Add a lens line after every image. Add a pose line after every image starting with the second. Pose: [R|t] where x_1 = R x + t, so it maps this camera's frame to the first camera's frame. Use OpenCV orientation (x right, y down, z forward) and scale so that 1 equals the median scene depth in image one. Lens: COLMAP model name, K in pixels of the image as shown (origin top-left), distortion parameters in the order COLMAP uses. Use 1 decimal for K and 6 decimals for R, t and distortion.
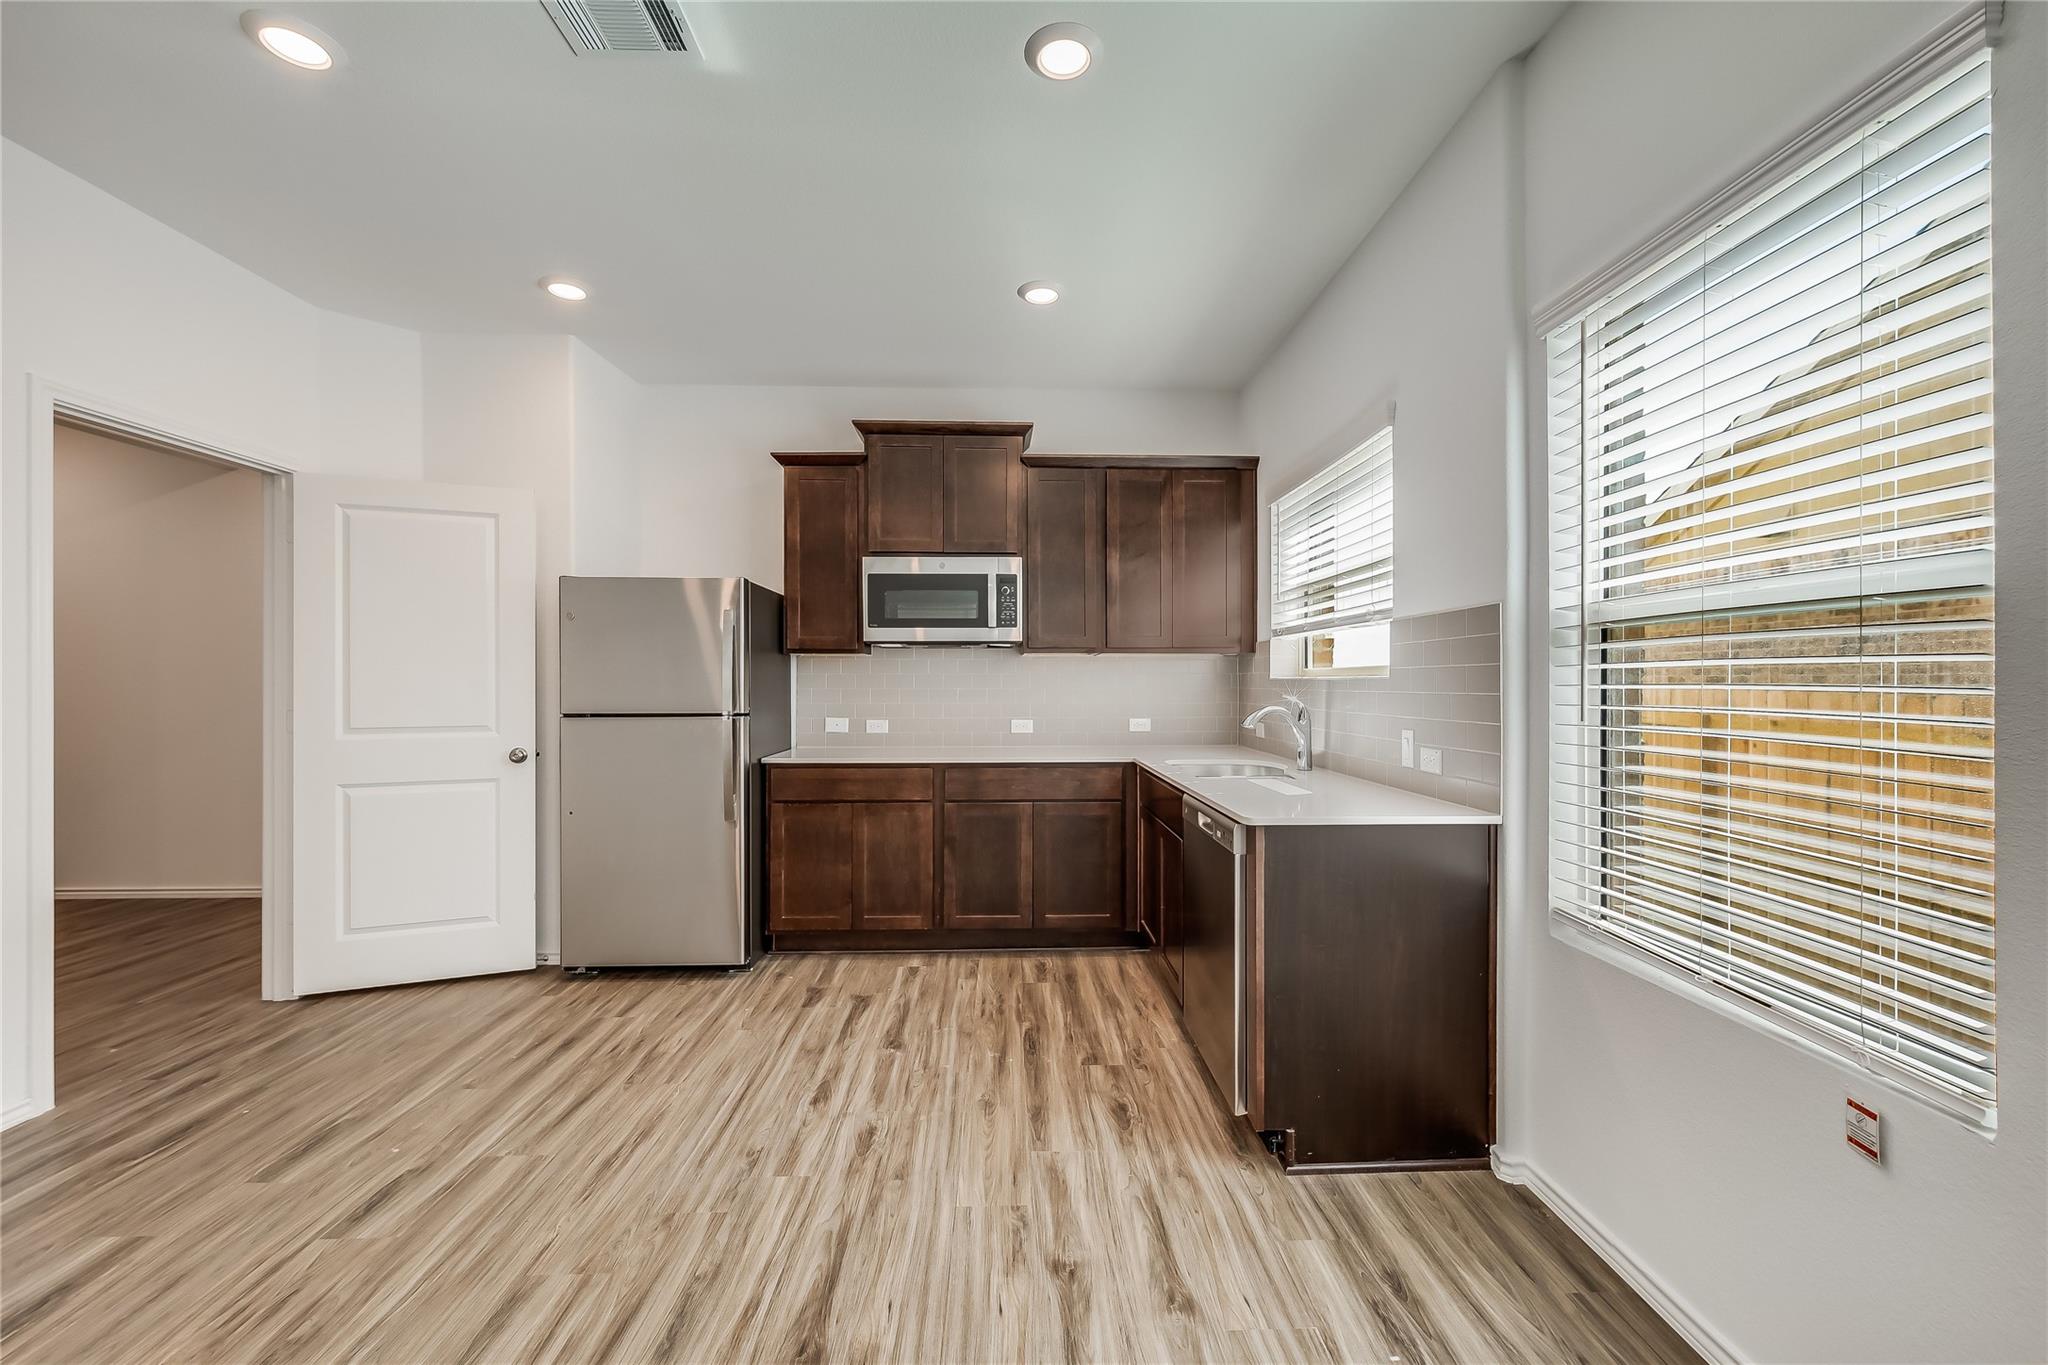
lens RADIAL K [[834.2, 0, 1021.3], [0, 834.2, 684.2], [0, 0, 1]] dist [-0.000731, 0.000026]
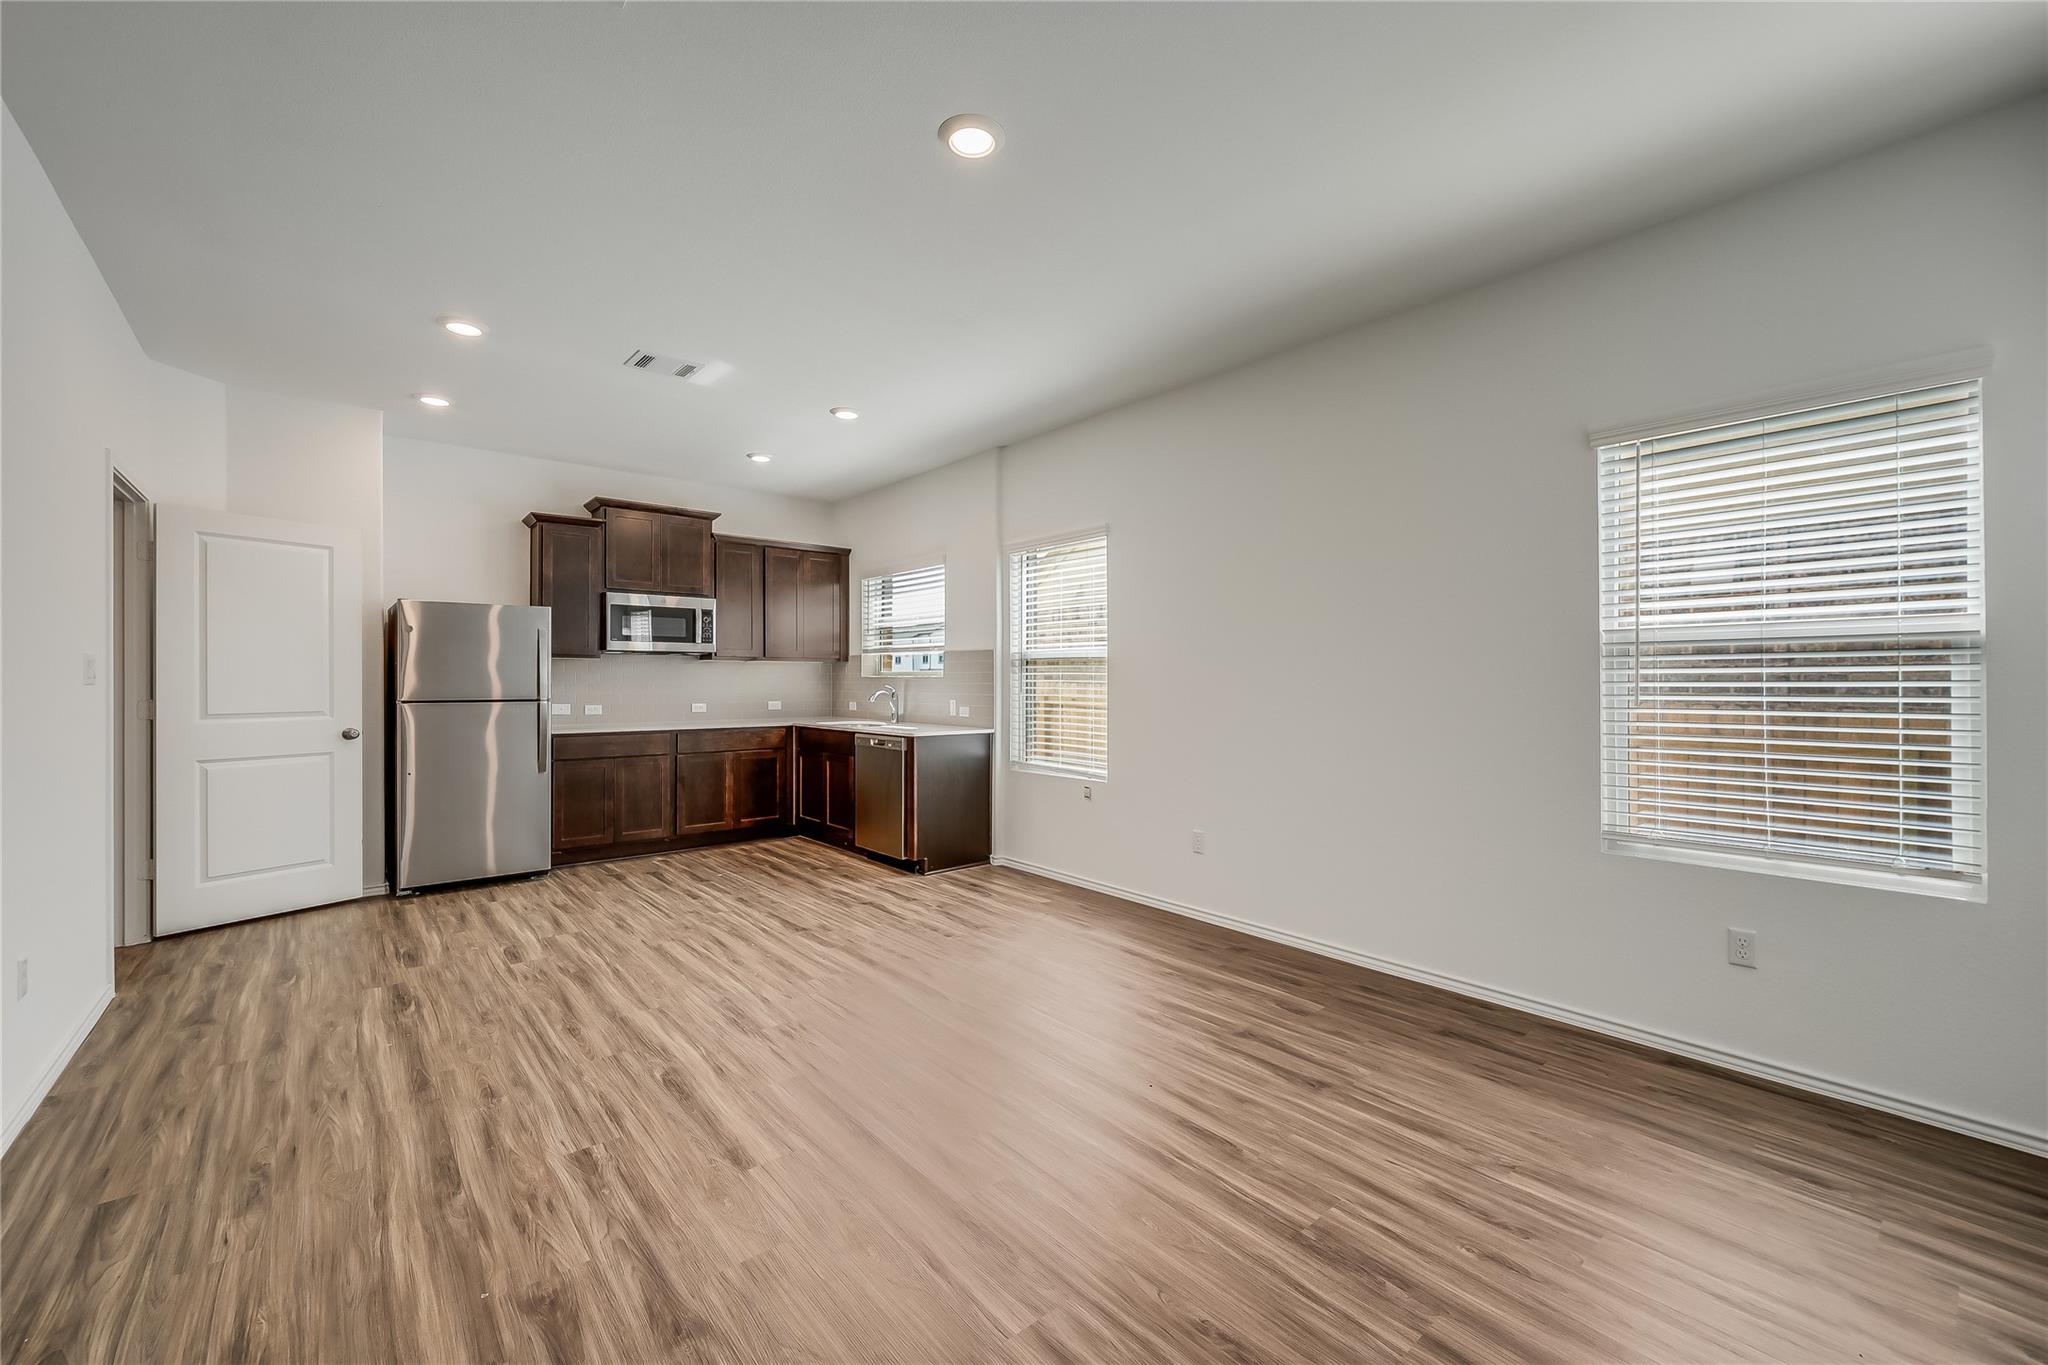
lens RADIAL K [[834.2, 0, 1032.4], [0, 834.2, 681.6], [0, 0, 1]] dist [-0.000731, 0.000026]
pose [[0.776774, 0.000163, 0.629779, -0.639746], [-0.001061, 0.999999, 0.001050, 0.001629], [-0.629779, -0.001484, 0.776773, -0.727885]]
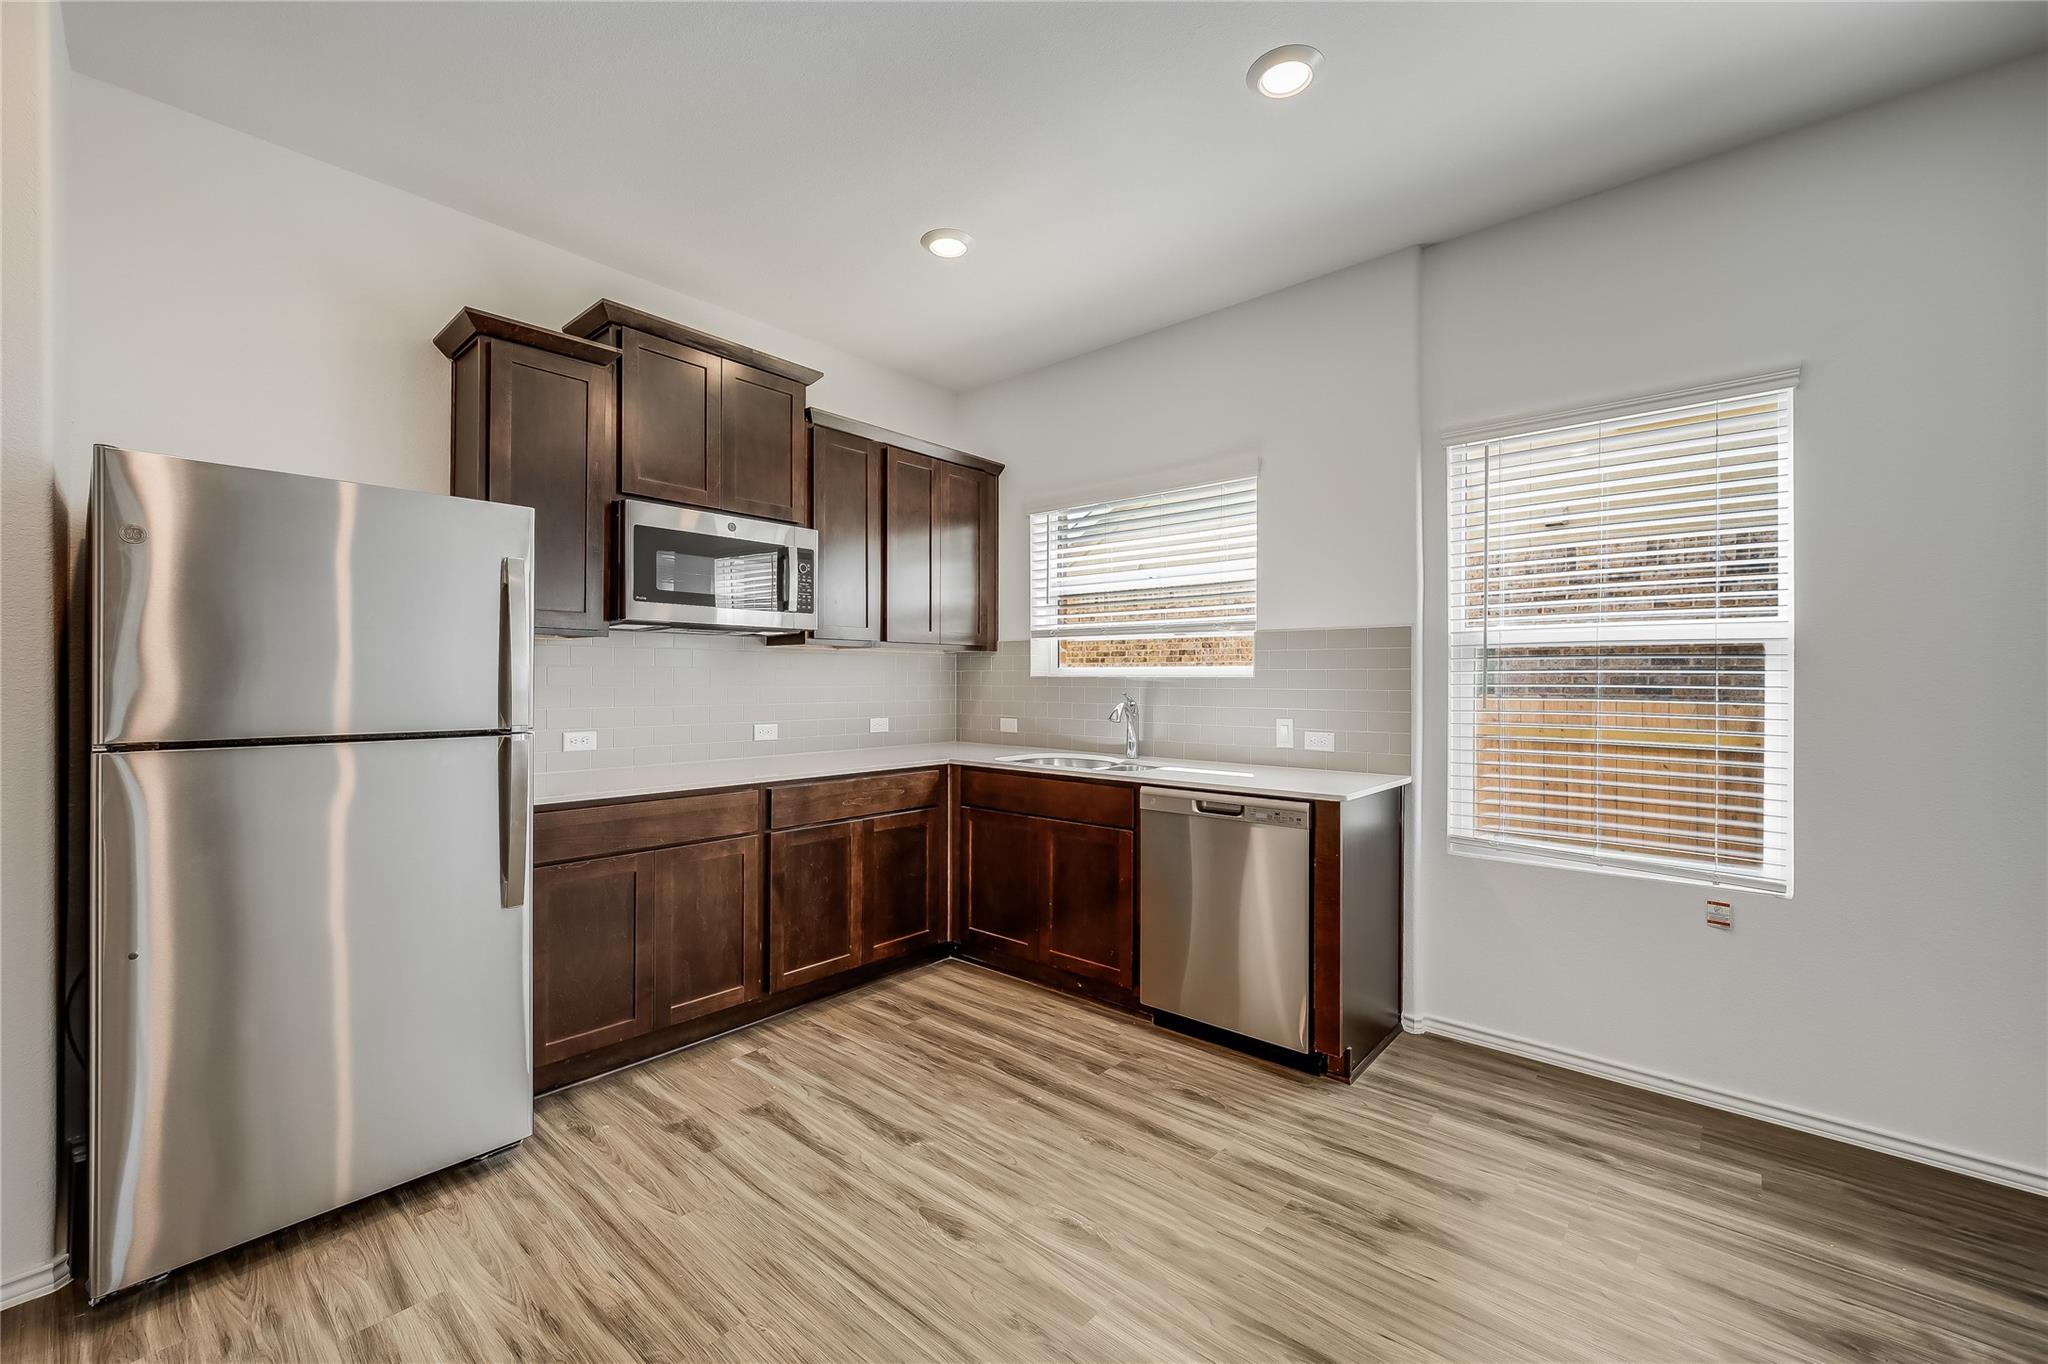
lens RADIAL K [[834.2, 0, 1033.8], [0, 834.2, 679.7], [0, 0, 1]] dist [-0.000731, 0.000026]
pose [[0.675731, 0.002222, 0.737145, -0.572488], [-0.003379, 0.999994, 0.000083, -0.002844], [-0.737141, -0.002547, 0.675734, 0.329581]]
